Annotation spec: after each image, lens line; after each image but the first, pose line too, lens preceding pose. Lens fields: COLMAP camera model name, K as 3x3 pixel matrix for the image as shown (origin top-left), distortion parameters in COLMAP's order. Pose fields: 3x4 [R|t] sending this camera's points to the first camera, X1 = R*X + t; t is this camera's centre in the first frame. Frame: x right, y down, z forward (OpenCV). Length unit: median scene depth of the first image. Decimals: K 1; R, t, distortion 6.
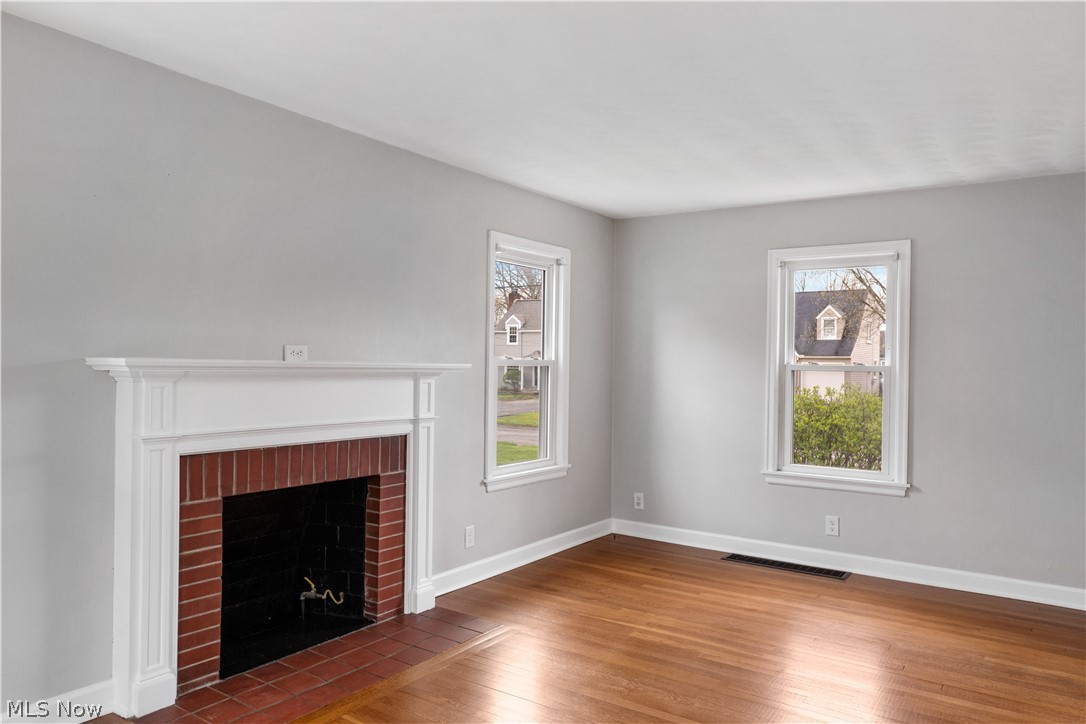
lens RADIAL K [[763.3, 0, 543.0], [0, 763.3, 362.0], [0, 0, 1]] dist [0.001990, 0.001016]
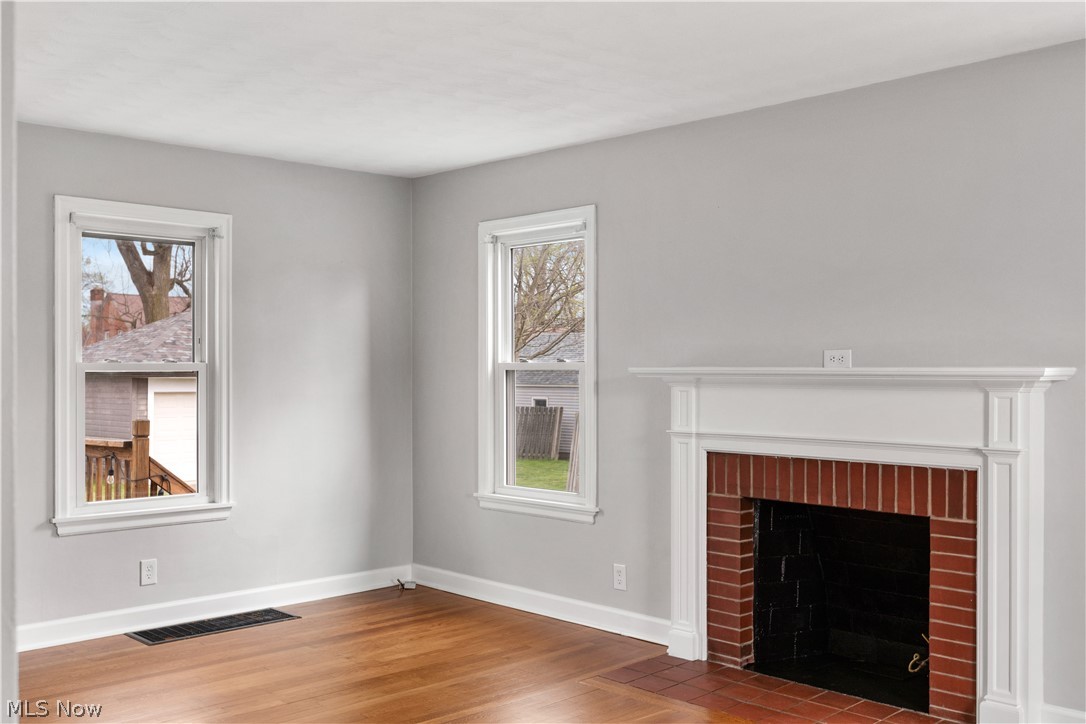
lens RADIAL K [[1049.4, 0, 543.0], [0, 1049.4, 362.0], [0, 0, 1]] dist [0.007504, 0.008407]
pose [[-0.195973, -0.019038, -0.980424, 1.020869], [0.002586, 0.999798, -0.019931, 0.016958], [0.980606, -0.006441, -0.195885, 0.967030]]
